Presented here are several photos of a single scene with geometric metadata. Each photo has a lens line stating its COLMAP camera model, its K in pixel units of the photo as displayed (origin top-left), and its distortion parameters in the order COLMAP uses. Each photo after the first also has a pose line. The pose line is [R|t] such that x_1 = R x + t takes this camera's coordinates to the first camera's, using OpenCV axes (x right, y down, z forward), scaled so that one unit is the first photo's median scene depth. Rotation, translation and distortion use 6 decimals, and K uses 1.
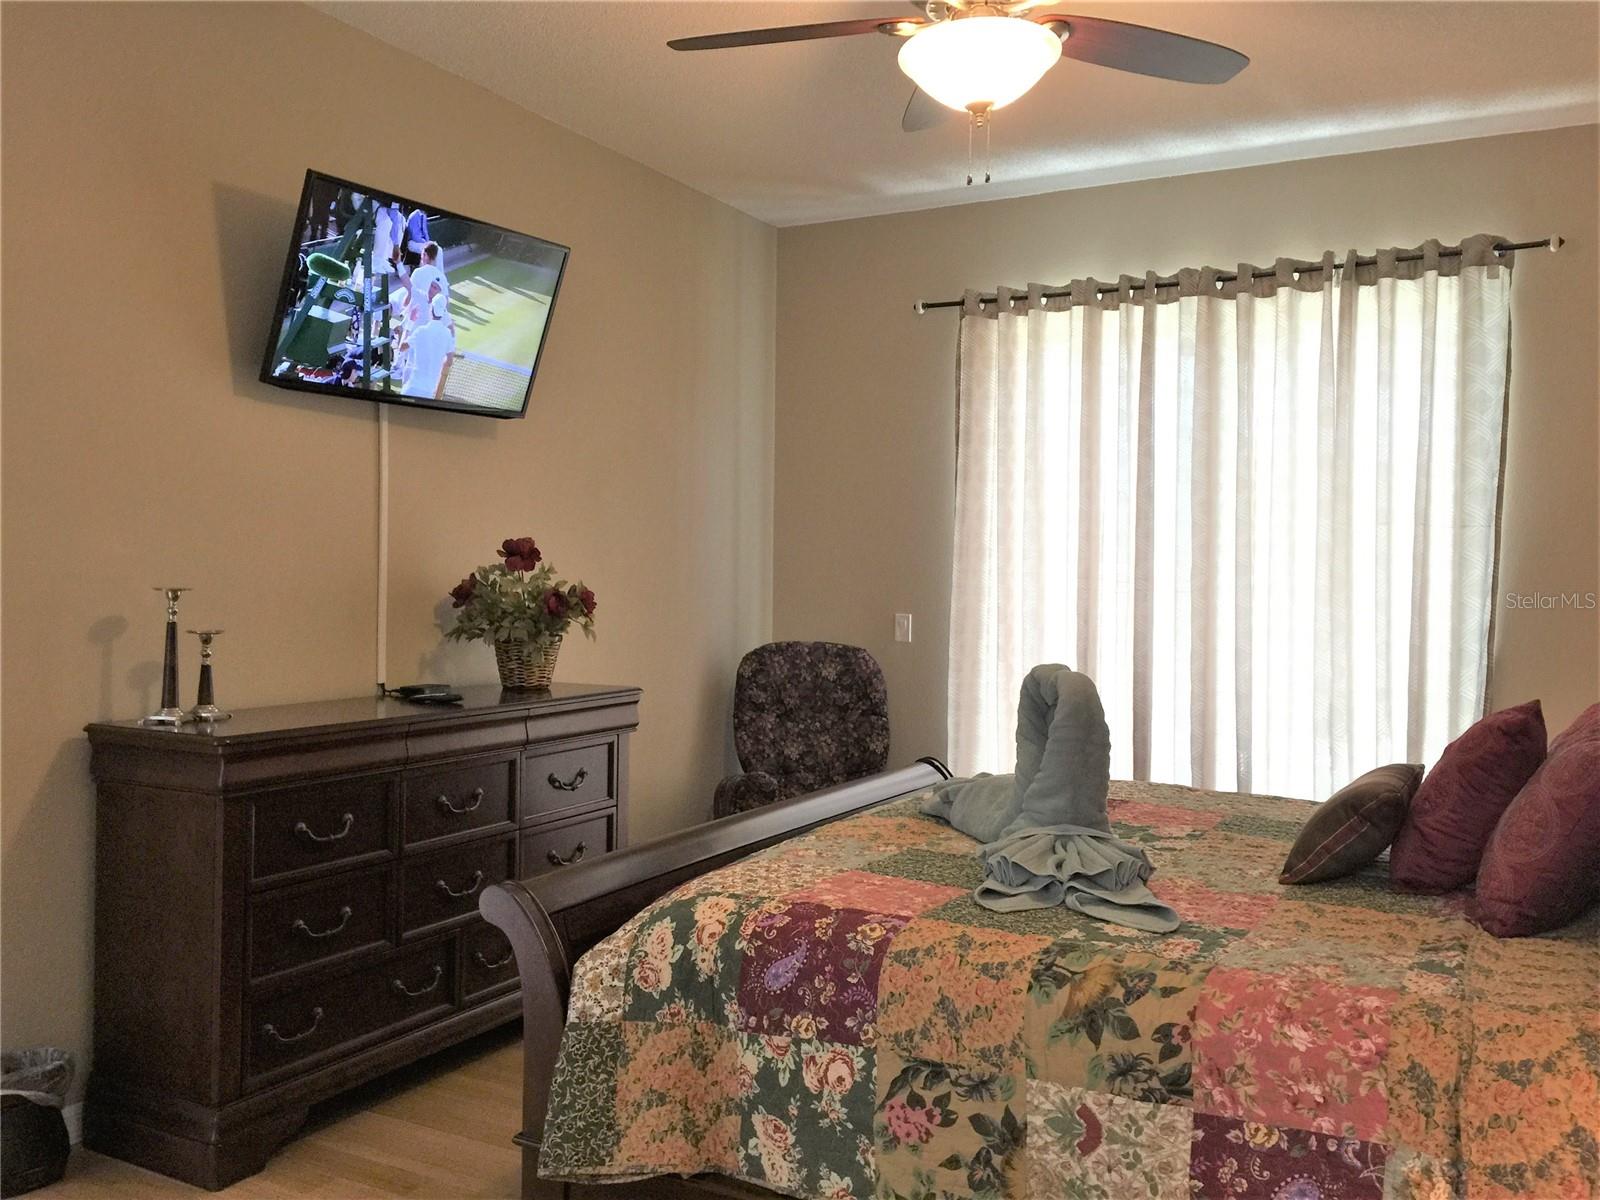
lens RADIAL K [[1356.2, 0, 800.0], [0, 1356.2, 600.0], [0, 0, 1]] dist [0.046903, -0.000527]
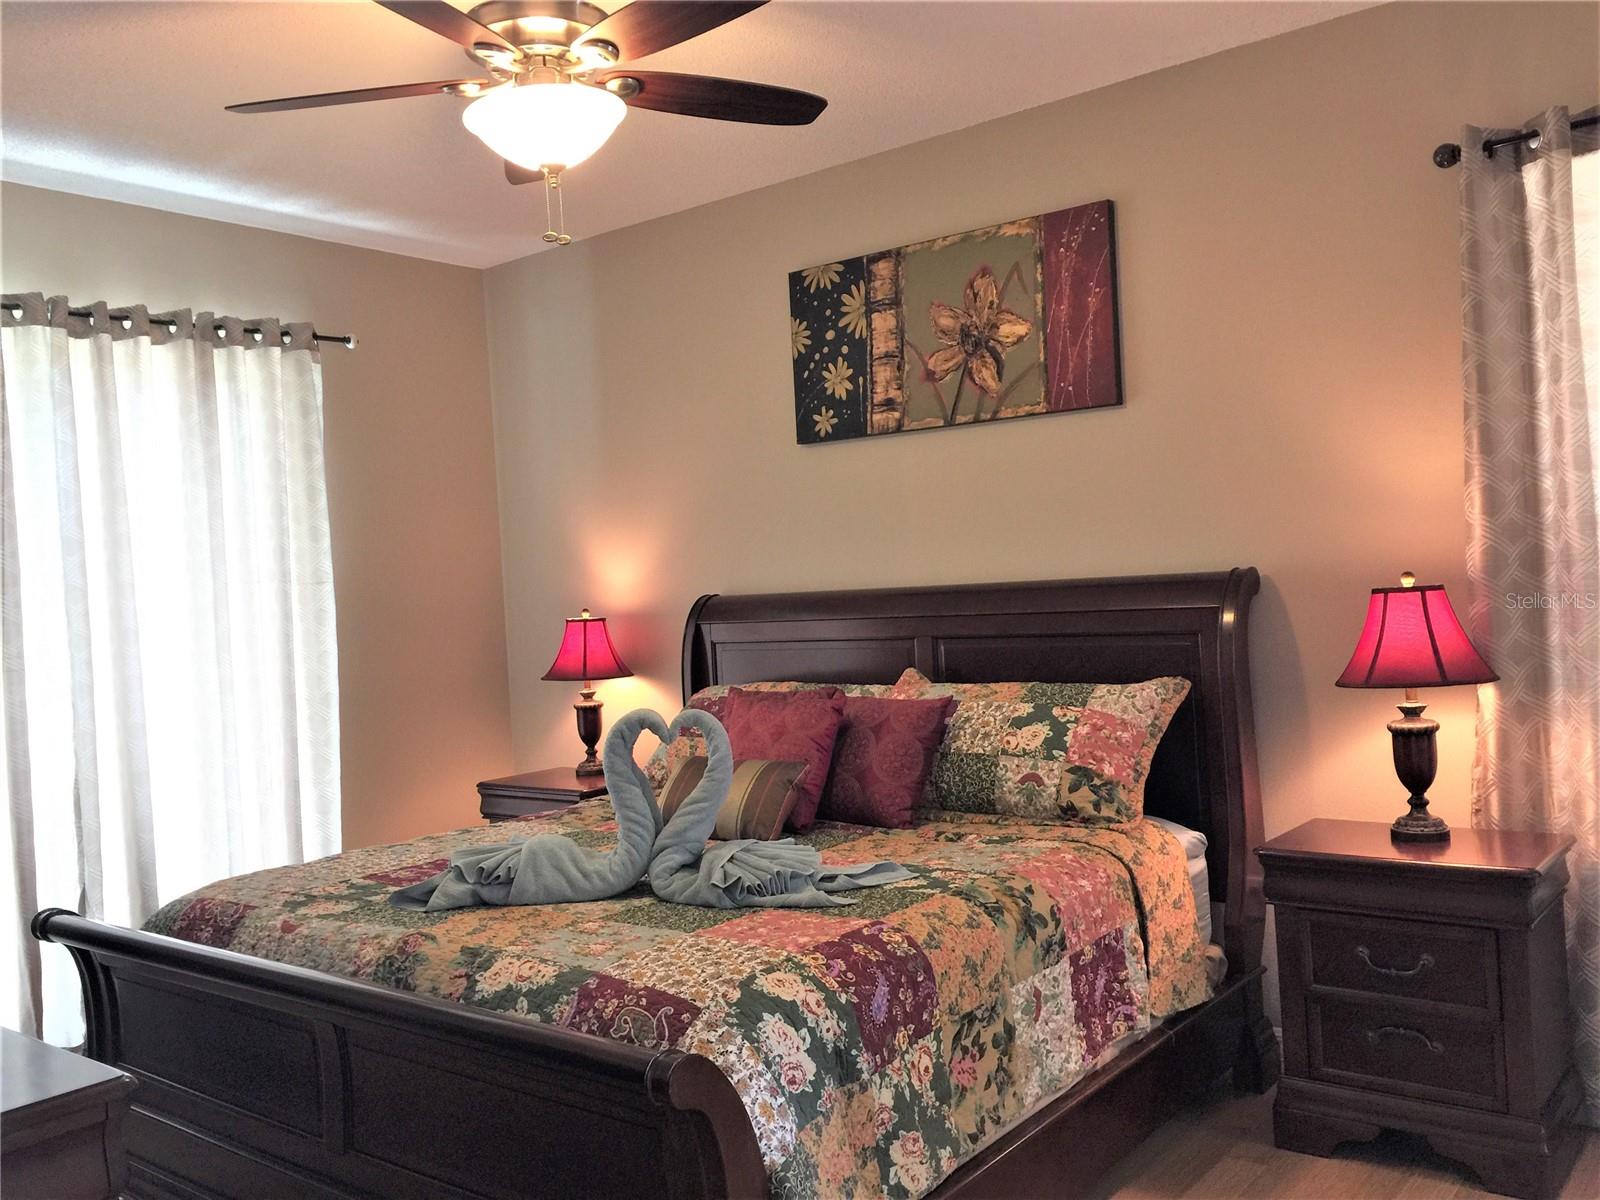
lens RADIAL K [[1356.2, 0, 800.0], [0, 1356.2, 600.0], [0, 0, 1]] dist [0.046903, -0.000527]
pose [[0.179773, -0.039649, 0.982909, -1.078484], [0.084827, 0.996090, 0.024666, -0.071171], [-0.980044, 0.078943, 0.182433, 0.864045]]
